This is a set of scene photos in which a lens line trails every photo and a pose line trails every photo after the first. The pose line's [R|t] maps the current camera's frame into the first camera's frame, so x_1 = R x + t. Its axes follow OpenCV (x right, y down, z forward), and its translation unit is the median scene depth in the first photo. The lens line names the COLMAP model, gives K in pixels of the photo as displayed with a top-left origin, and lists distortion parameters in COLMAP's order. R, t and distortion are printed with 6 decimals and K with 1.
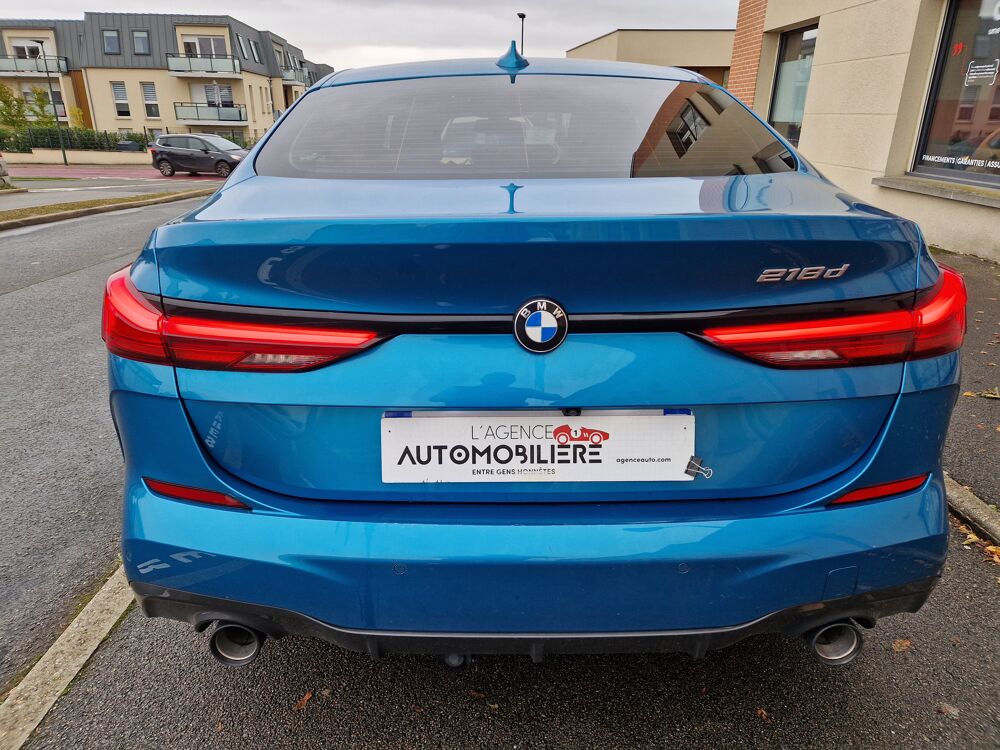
lens RADIAL K [[670.0, 0, 481.4], [0, 670.0, 376.0], [0, 0, 1]] dist [0.074108, -0.062552]
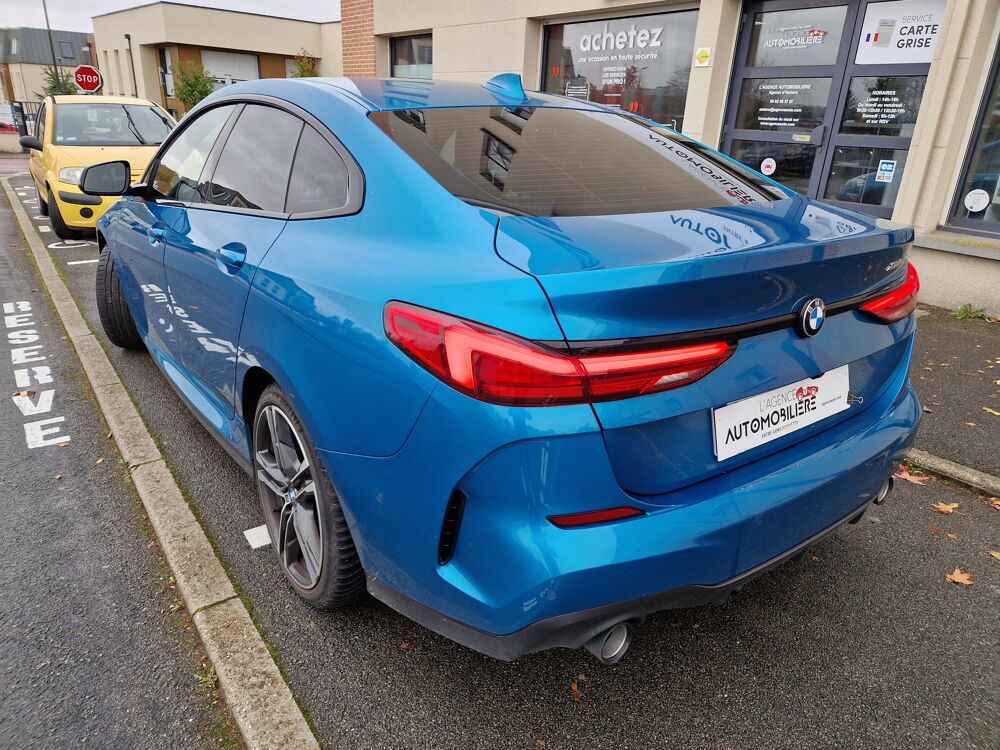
lens RADIAL K [[670.0, 0, 481.4], [0, 670.0, 376.0], [0, 0, 1]] dist [0.074108, -0.062552]
pose [[0.807857, -0.182241, 0.560495, -1.173844], [0.169601, 0.982651, 0.075051, -0.163964], [-0.564448, 0.034430, 0.824750, 0.219384]]
